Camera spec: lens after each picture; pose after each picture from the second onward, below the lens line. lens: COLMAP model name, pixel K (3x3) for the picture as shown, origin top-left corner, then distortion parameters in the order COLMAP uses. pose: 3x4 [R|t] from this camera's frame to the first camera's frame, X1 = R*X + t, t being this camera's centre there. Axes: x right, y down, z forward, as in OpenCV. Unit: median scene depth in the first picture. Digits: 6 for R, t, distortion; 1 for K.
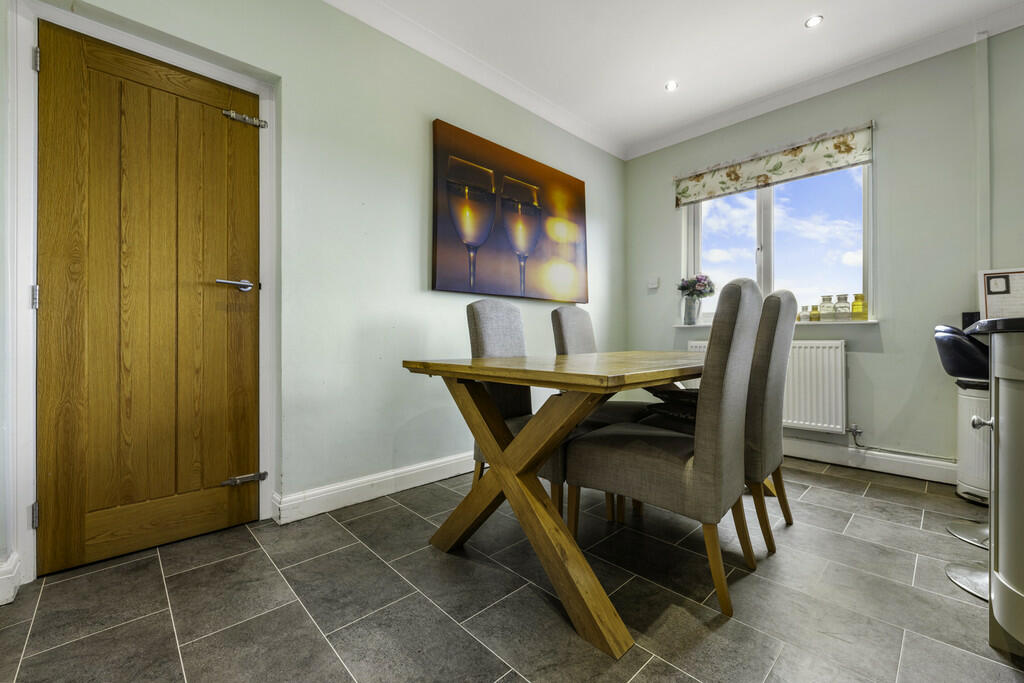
lens RADIAL K [[427.0, 0, 511.1], [0, 427.0, 333.8], [0, 0, 1]] dist [0.005952, -0.003210]
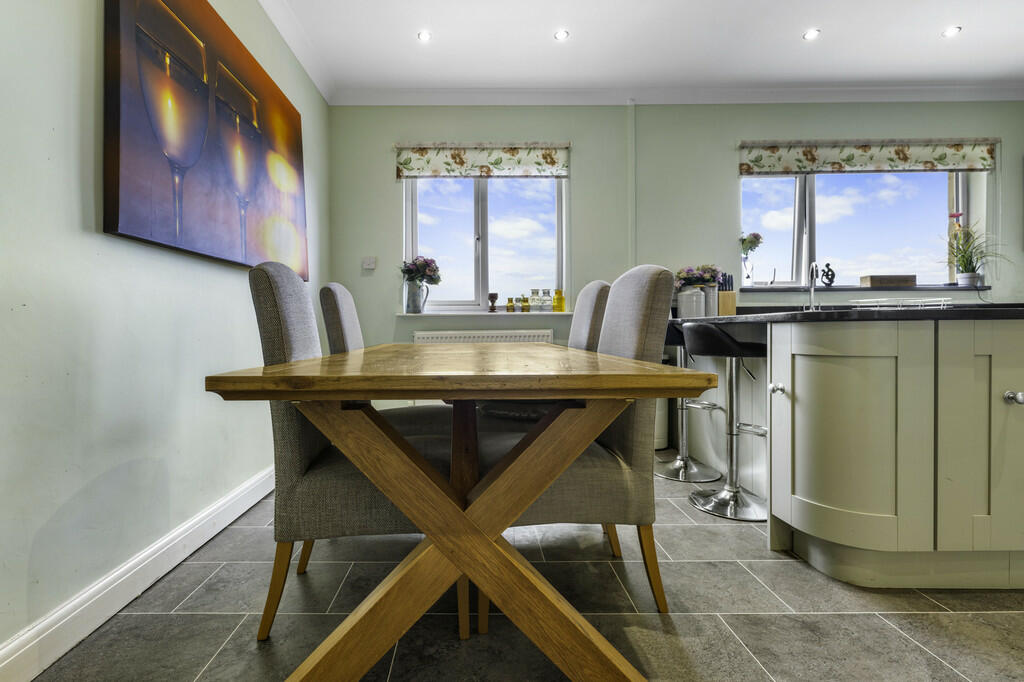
lens RADIAL K [[468.9, 0, 492.6], [0, 468.9, 331.6], [0, 0, 1]] dist [0.003578, -0.000497]
pose [[0.687357, -0.008518, 0.726269, -0.228361], [-0.003398, 0.999883, 0.014944, 0.003378], [-0.726311, -0.012740, 0.687248, 0.242984]]
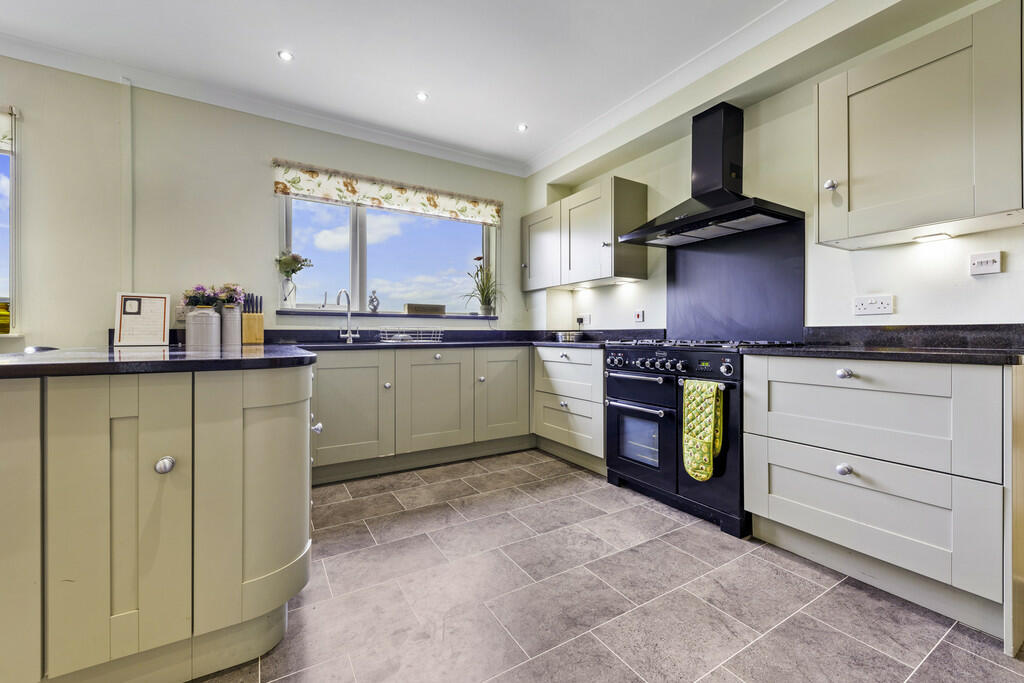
lens RADIAL K [[427.0, 0, 498.9], [0, 427.0, 335.7], [0, 0, 1]] dist [0.005952, -0.003210]
pose [[0.207723, -0.002913, 0.978183, 0.165412], [-0.017726, 0.999820, 0.006741, -0.046634], [-0.978027, -0.018739, 0.207634, -0.156484]]
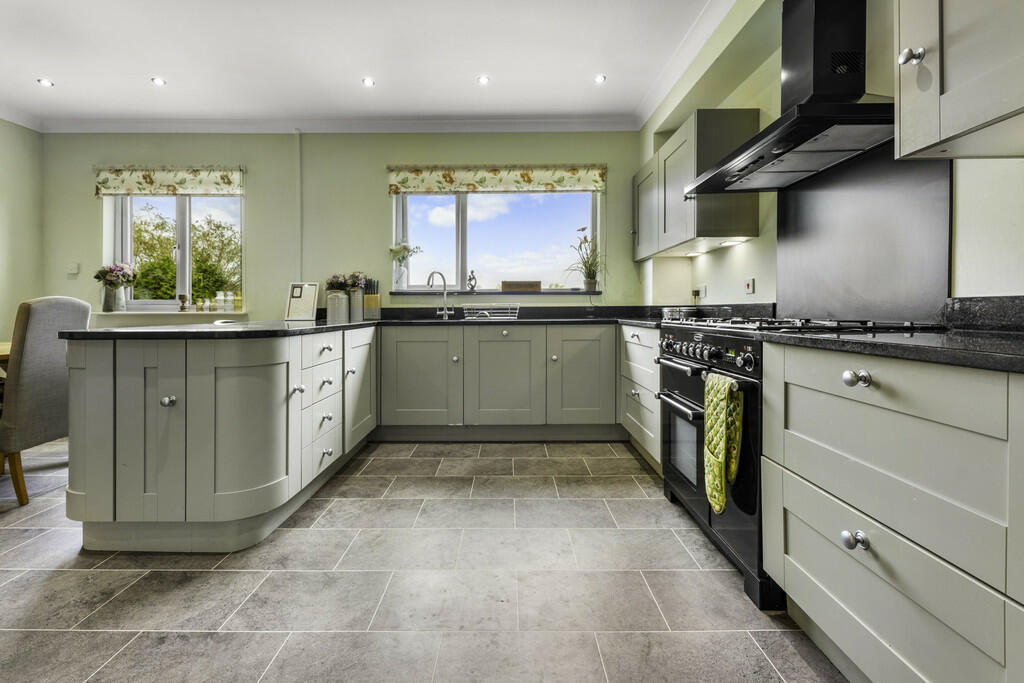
lens RADIAL K [[427.0, 0, 511.7], [0, 427.0, 315.9], [0, 0, 1]] dist [0.005952, -0.003210]
pose [[0.692354, -0.011746, 0.721462, 0.418981], [-0.009177, 0.999643, 0.025082, -0.055660], [-0.721500, -0.023986, 0.691999, -0.544704]]
